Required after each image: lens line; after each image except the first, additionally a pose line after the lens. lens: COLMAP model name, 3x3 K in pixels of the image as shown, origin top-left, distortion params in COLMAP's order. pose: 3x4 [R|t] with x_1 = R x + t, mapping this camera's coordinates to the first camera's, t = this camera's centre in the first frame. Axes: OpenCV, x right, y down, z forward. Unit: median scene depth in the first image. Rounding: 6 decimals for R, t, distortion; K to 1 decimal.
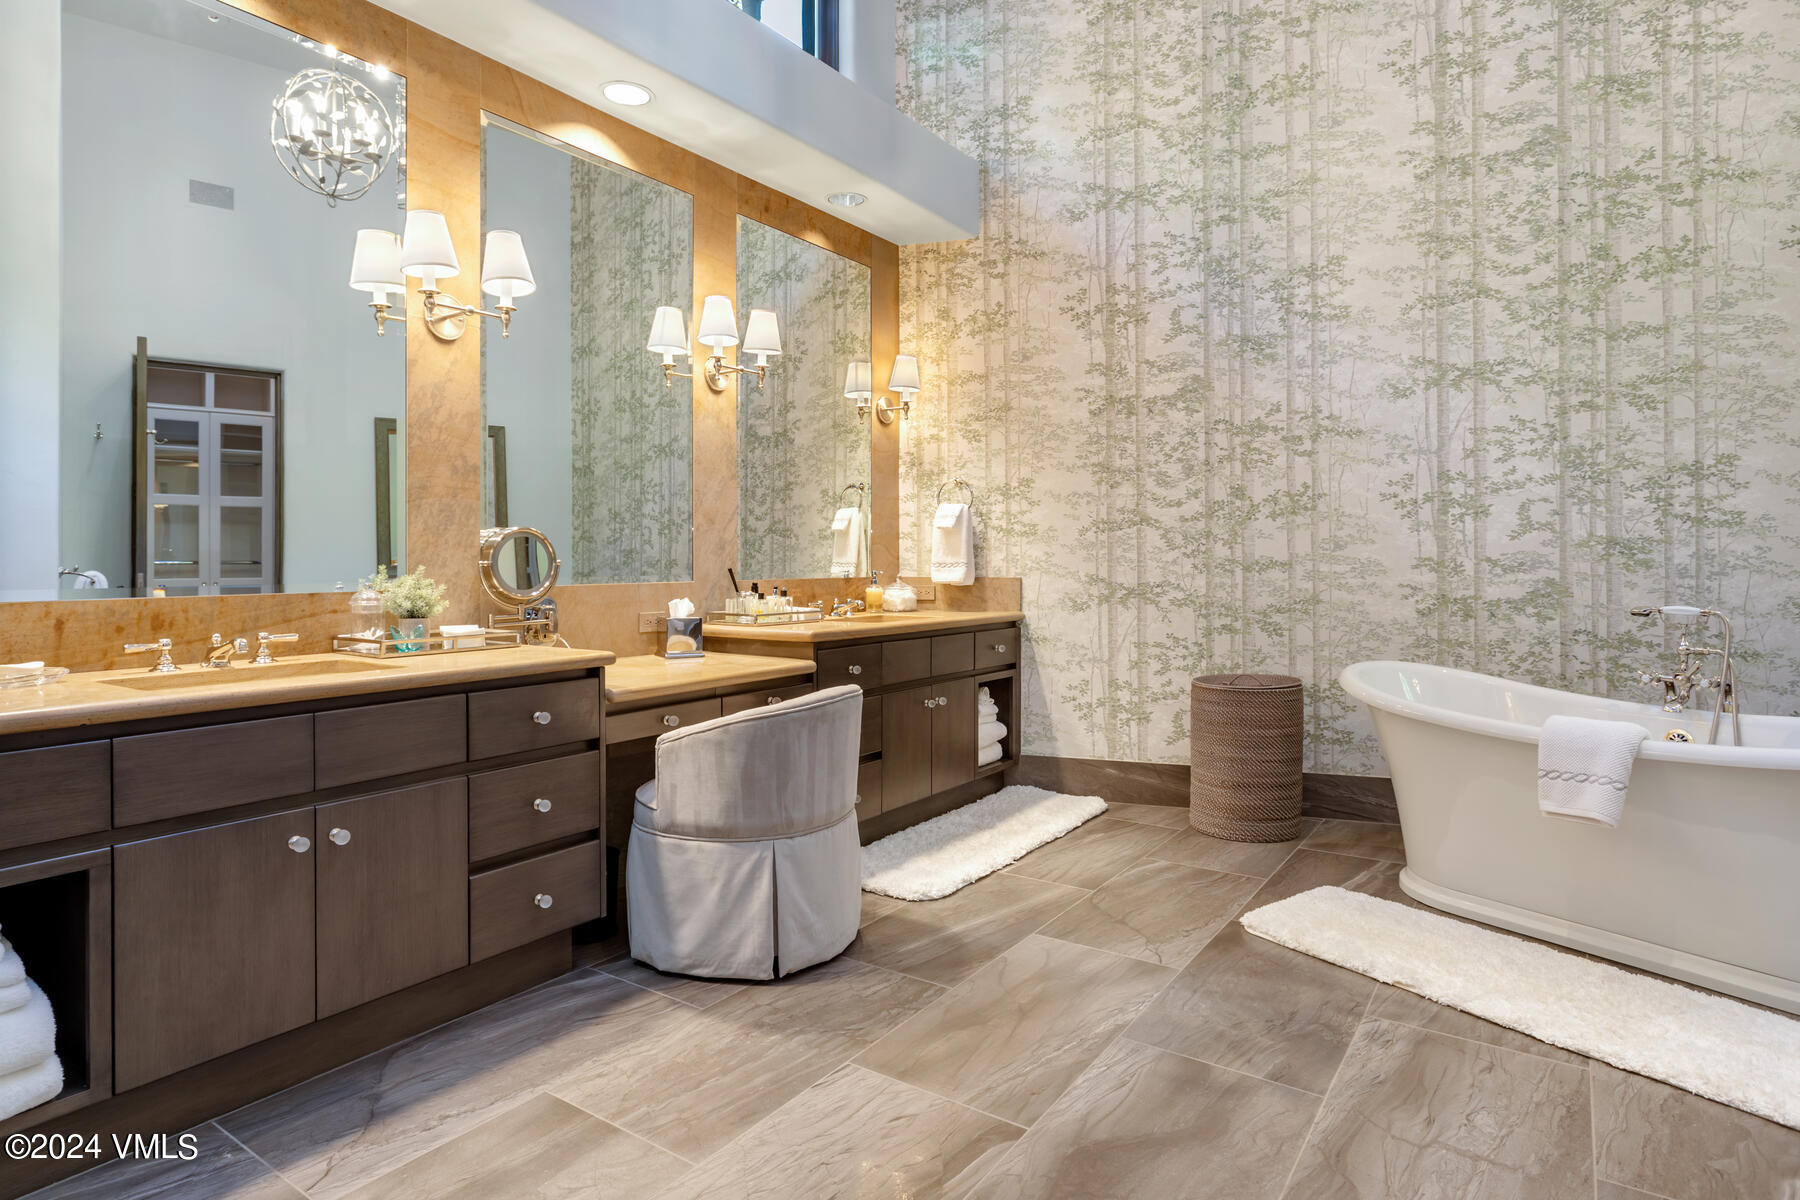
lens RADIAL K [[991.5, 0, 884.4], [0, 991.5, 554.8], [0, 0, 1]] dist [-0.012713, 0.007621]
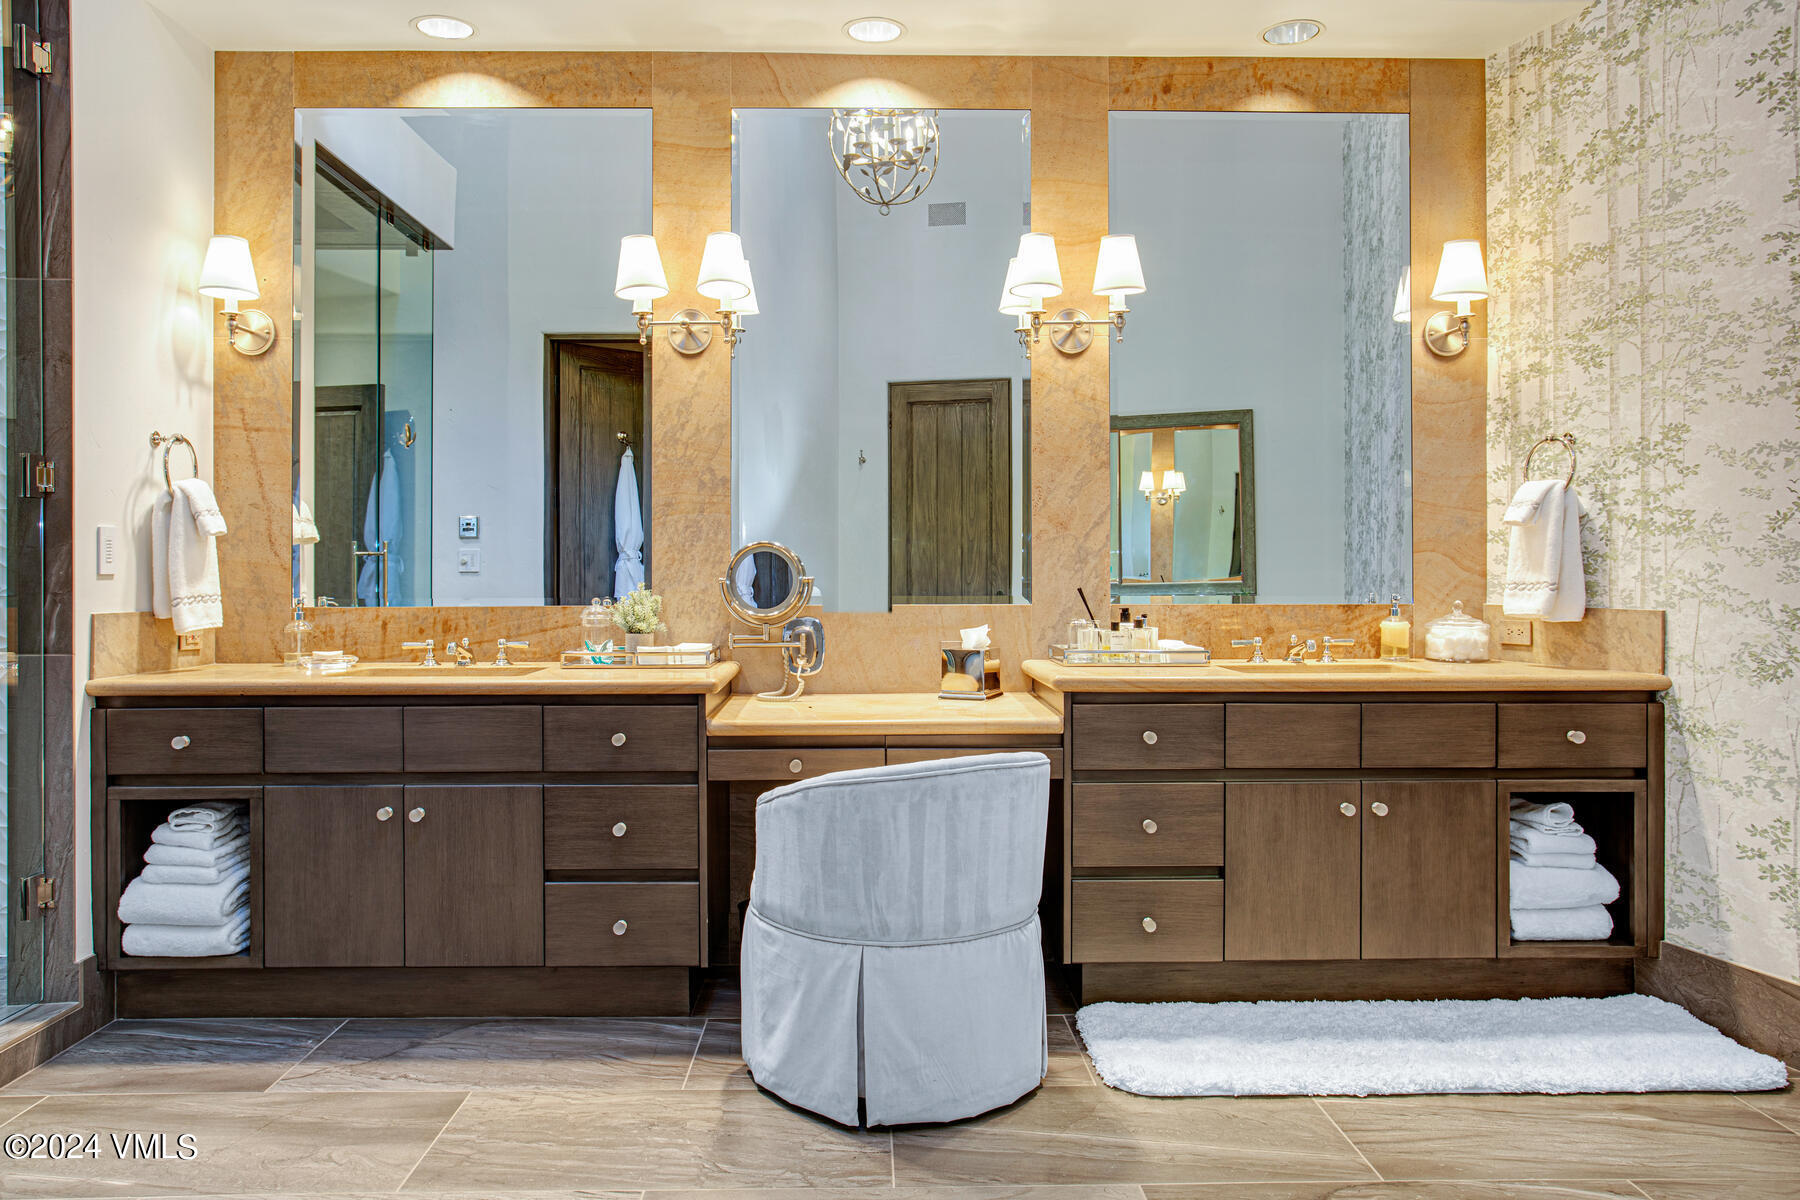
lens RADIAL K [[1256.9, 0, 874.3], [0, 1256.9, 572.1], [0, 0, 1]] dist [-0.040251, 0.041032]
pose [[0.584959, -0.000376, -0.811063, 0.491399], [0.003421, 0.999992, 0.002004, -0.000920], [0.811056, -0.003947, 0.584956, 0.296376]]
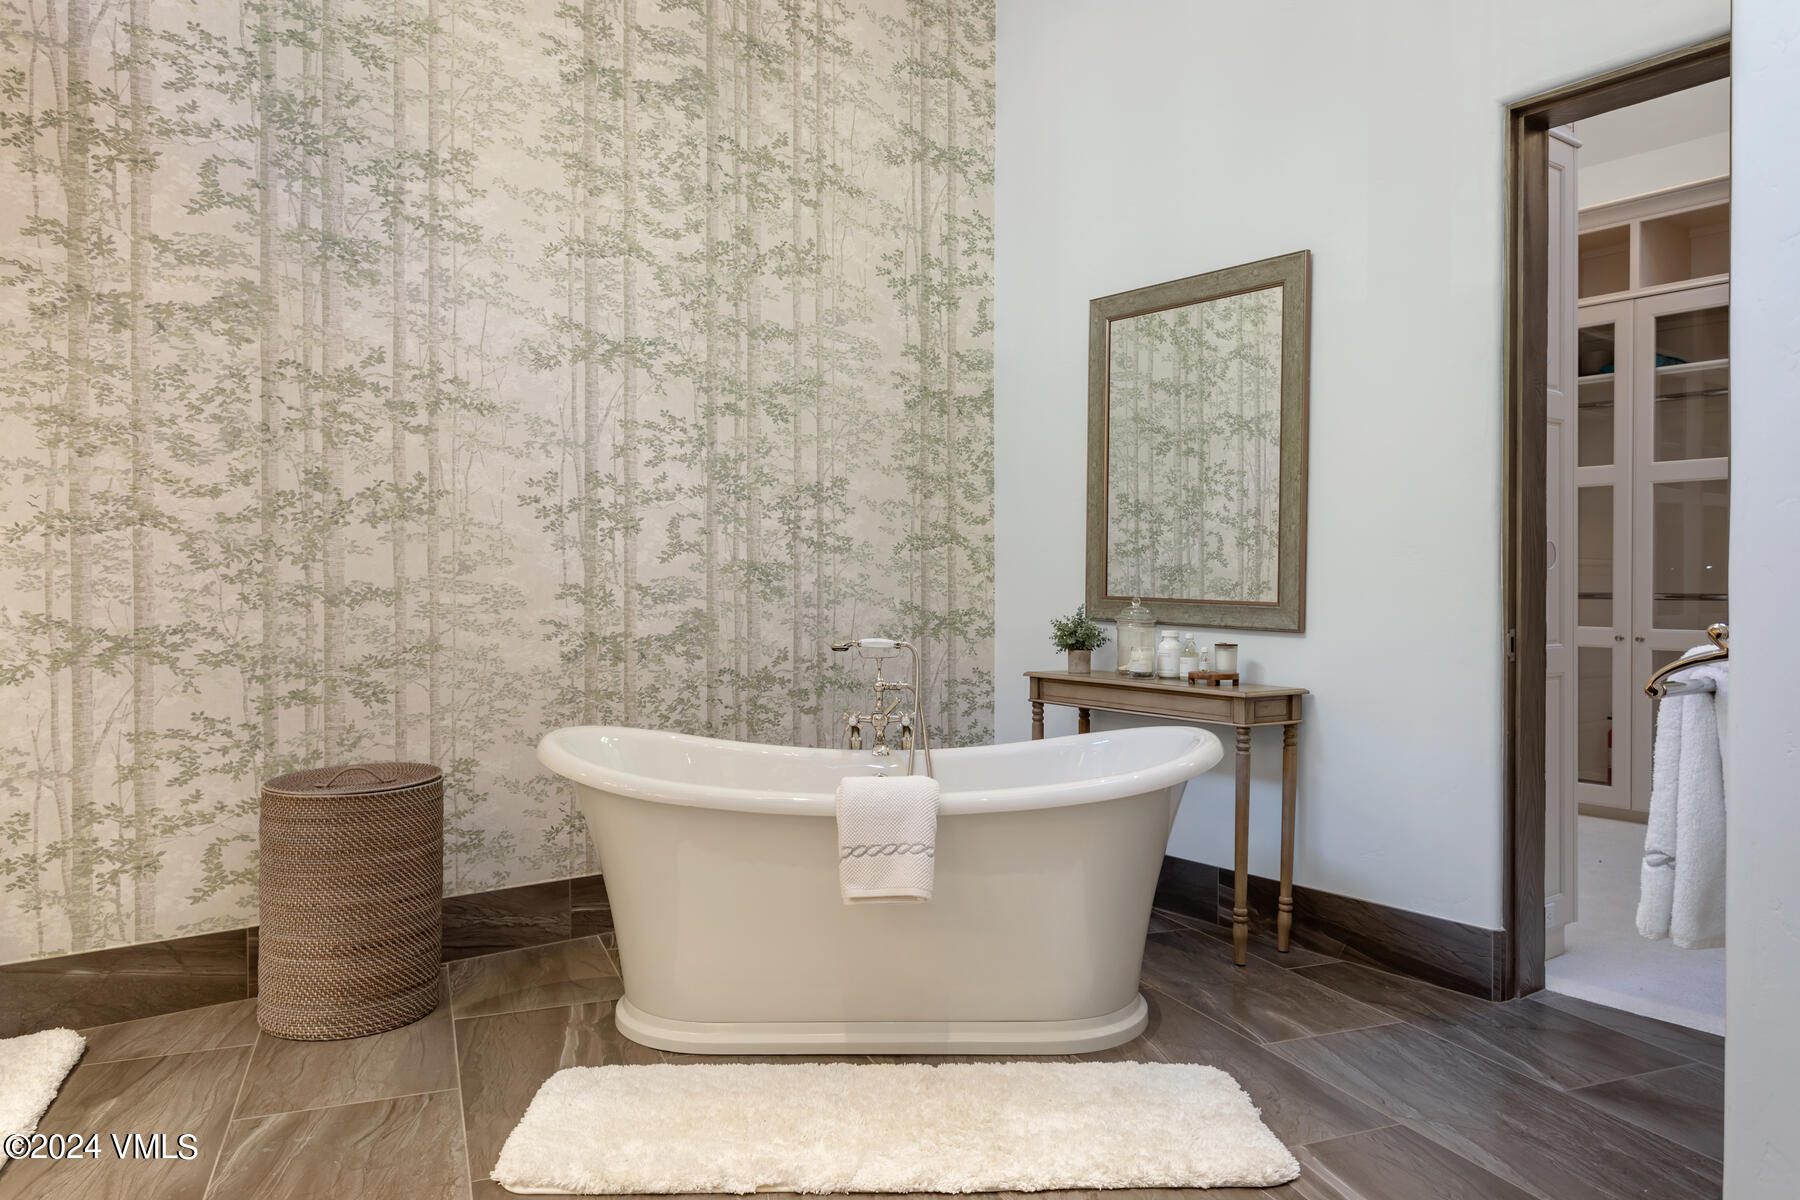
lens RADIAL K [[1217.5, 0, 903.4], [0, 1217.5, 589.9], [0, 0, 1]] dist [-0.005788, 0.004758]
pose [[0.540372, -0.001096, 0.841425, -0.098349], [-0.005787, 0.999971, 0.005019, 0.001061], [-0.841406, -0.007582, 0.540350, 0.281565]]
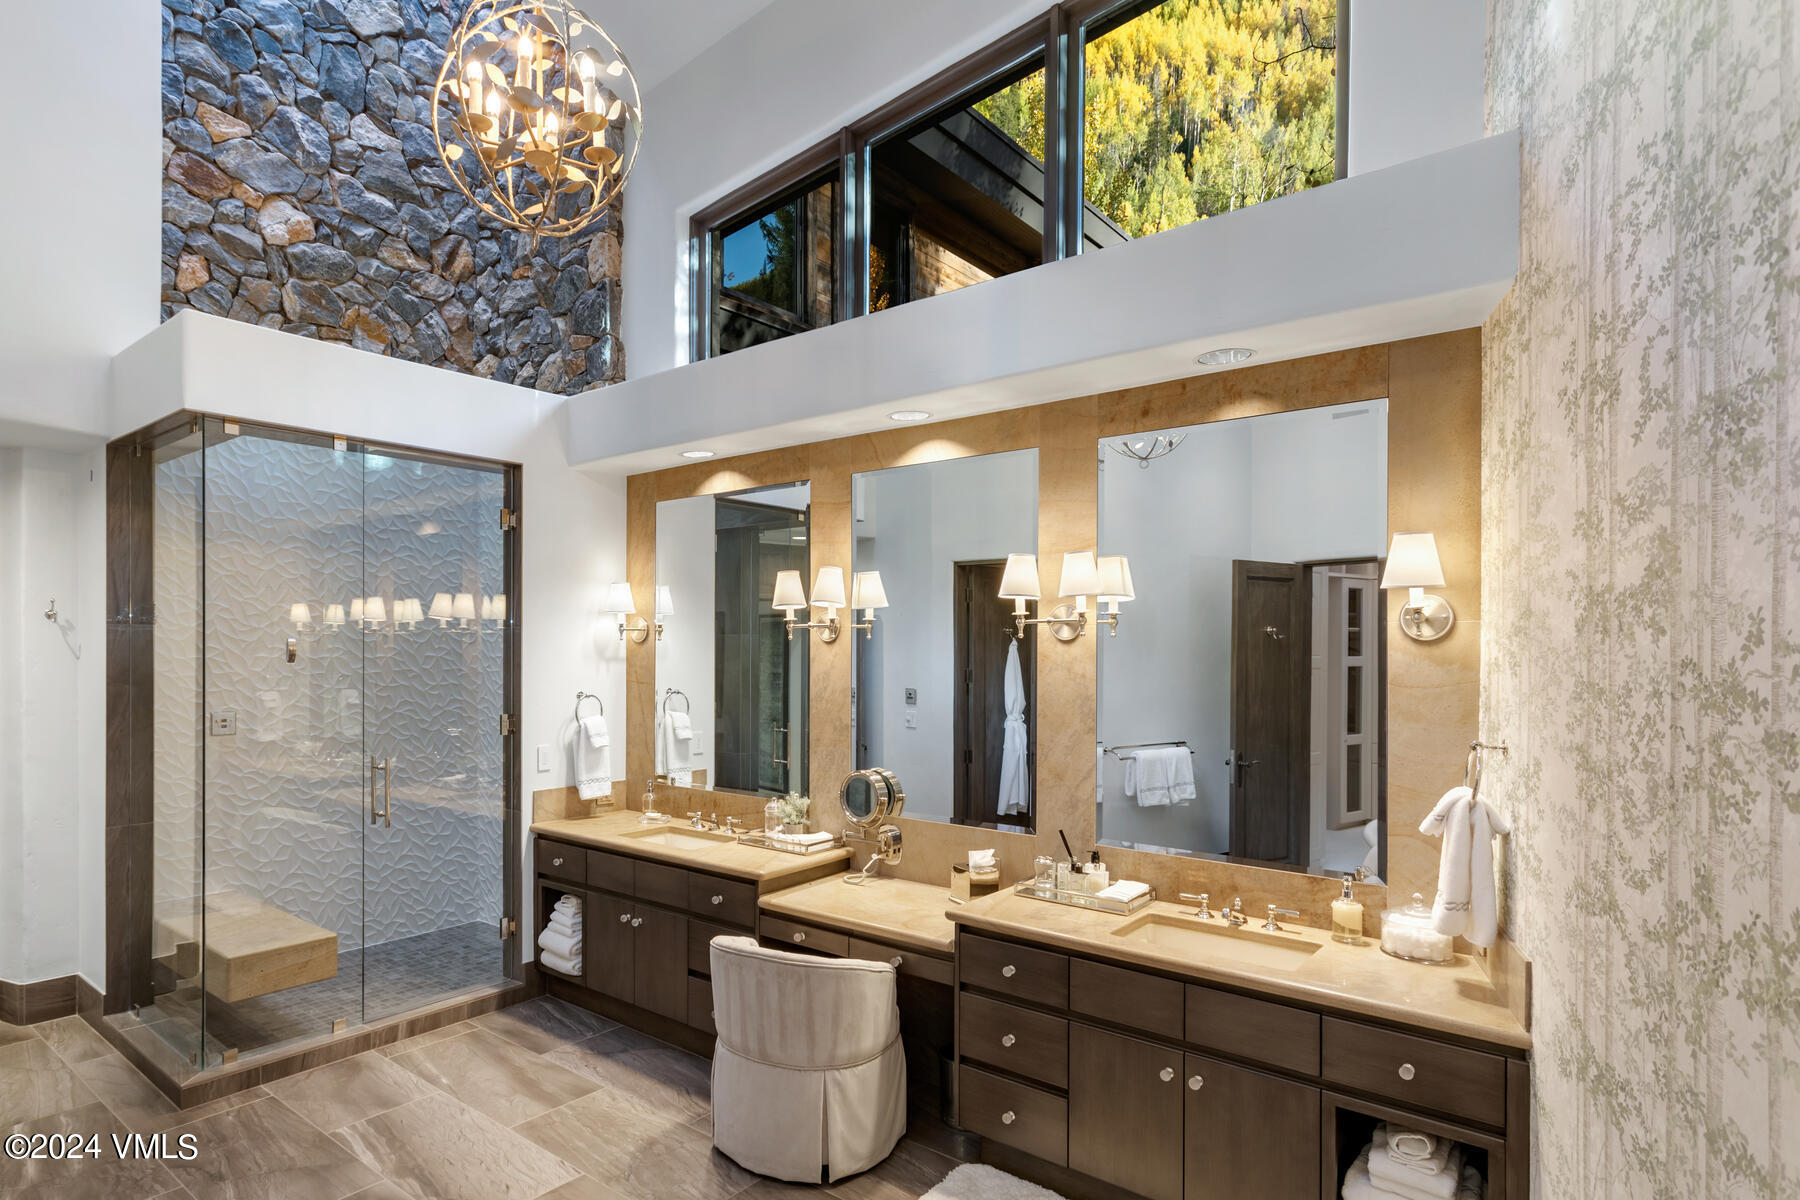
lens RADIAL K [[970.3, 0, 774.2], [0, 970.3, 656.3], [0, 0, 1]] dist [0.001153, -0.001587]
pose [[-0.113381, 0.009360, -0.993507, 0.739646], [0.001841, 0.999956, 0.009211, -0.150045], [0.993550, -0.000785, -0.113394, 0.779053]]
